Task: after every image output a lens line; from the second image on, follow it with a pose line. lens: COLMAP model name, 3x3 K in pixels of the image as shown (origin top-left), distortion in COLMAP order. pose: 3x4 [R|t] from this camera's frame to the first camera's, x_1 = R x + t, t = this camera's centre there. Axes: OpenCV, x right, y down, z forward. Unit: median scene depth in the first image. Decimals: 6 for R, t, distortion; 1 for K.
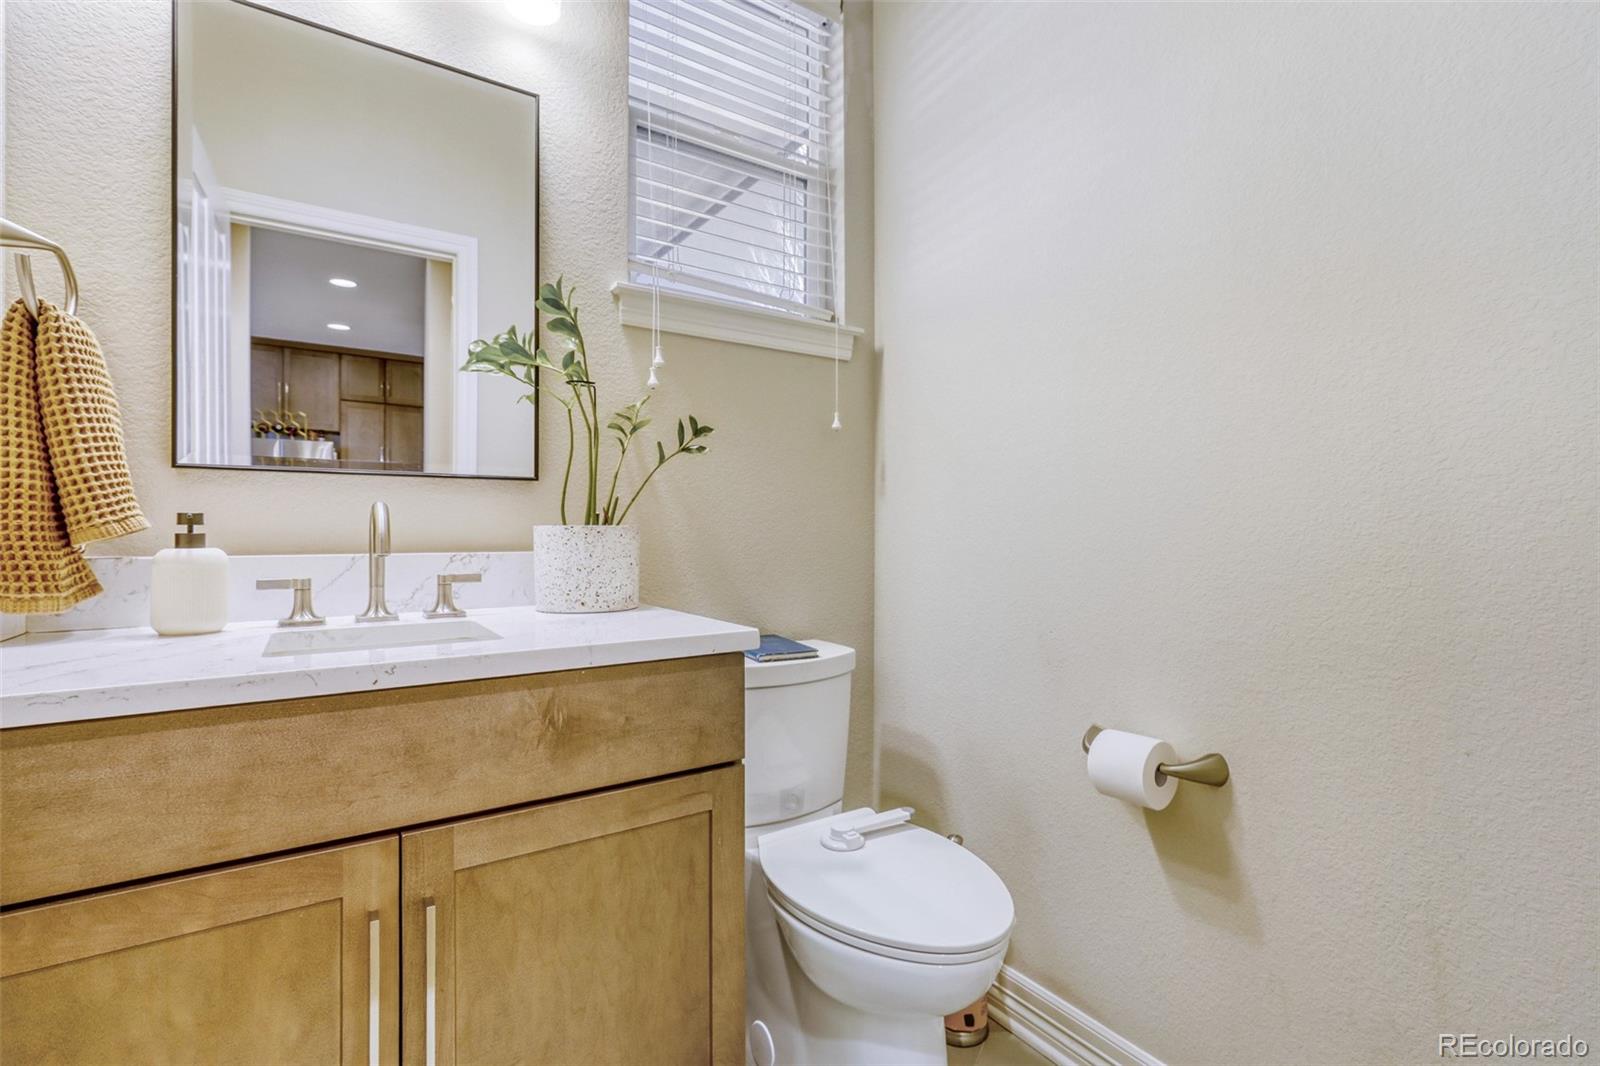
lens RADIAL K [[736.0, 0, 801.6], [0, 736.0, 535.1], [0, 0, 1]] dist [-0.005588, 0.002841]
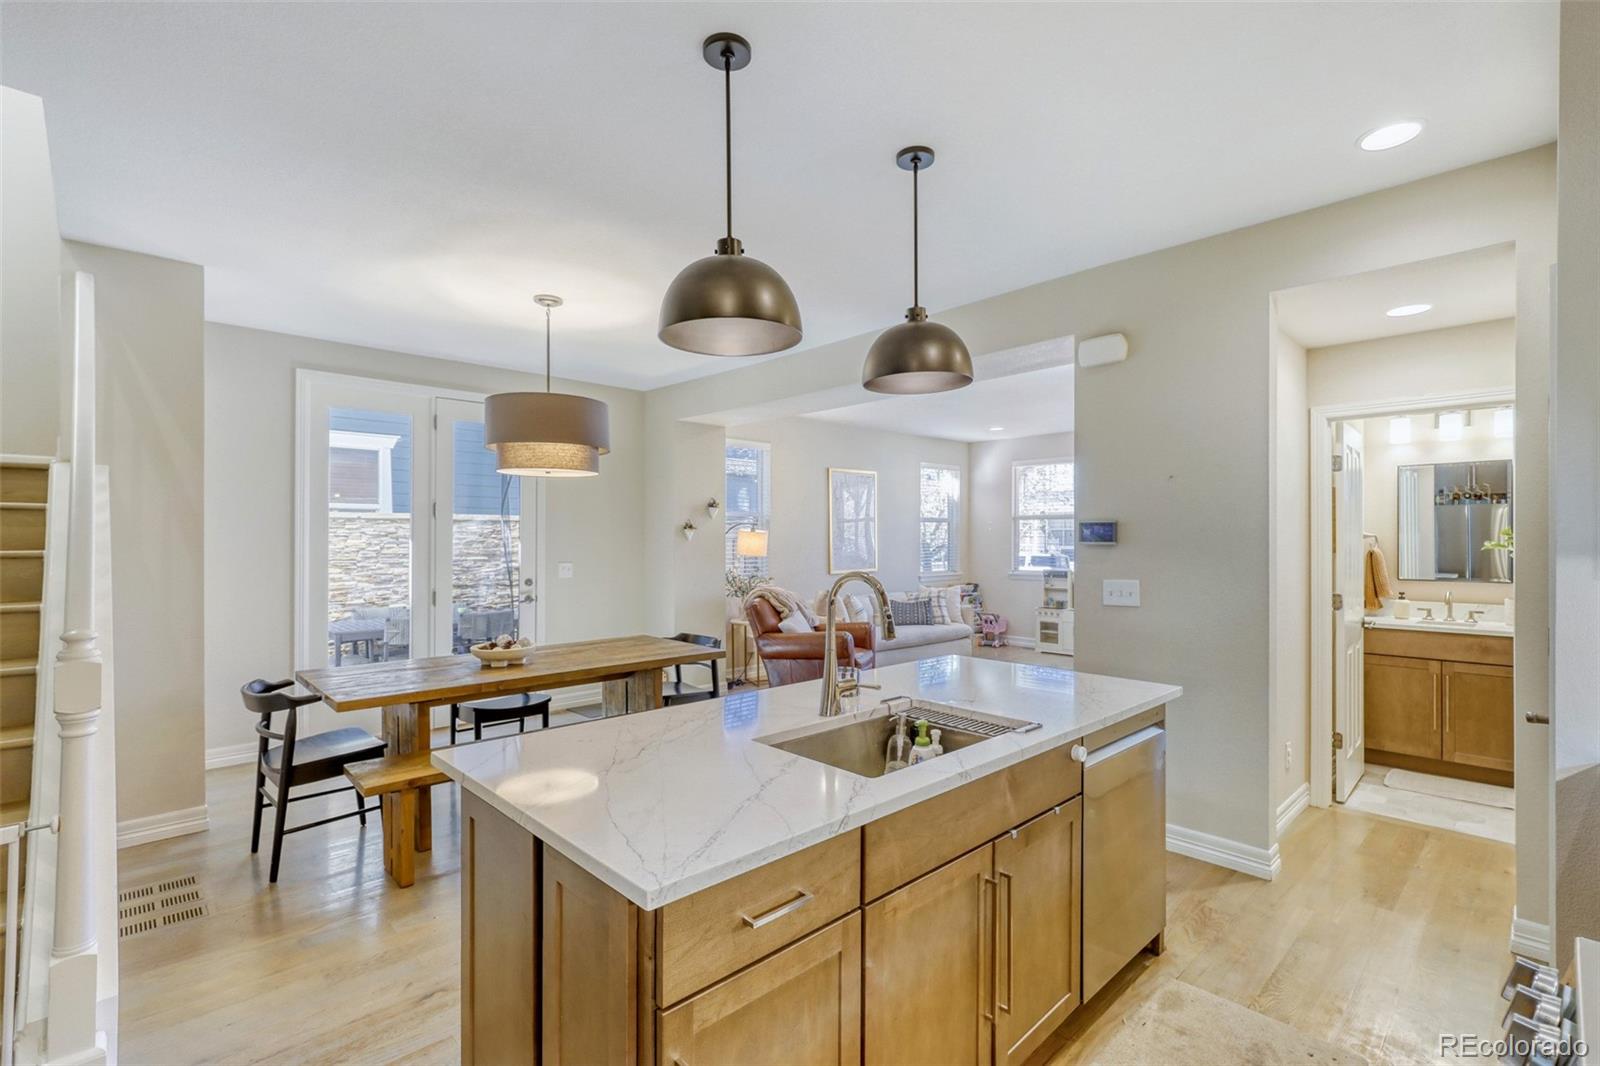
lens RADIAL K [[736.0, 0, 805.6], [0, 736.0, 537.6], [0, 0, 1]] dist [-0.005588, 0.002841]
pose [[0.184675, -0.004814, -0.982788, 2.709125], [-0.000750, 0.999987, -0.005039, -0.312448], [0.982799, 0.001667, 0.184669, -3.180270]]
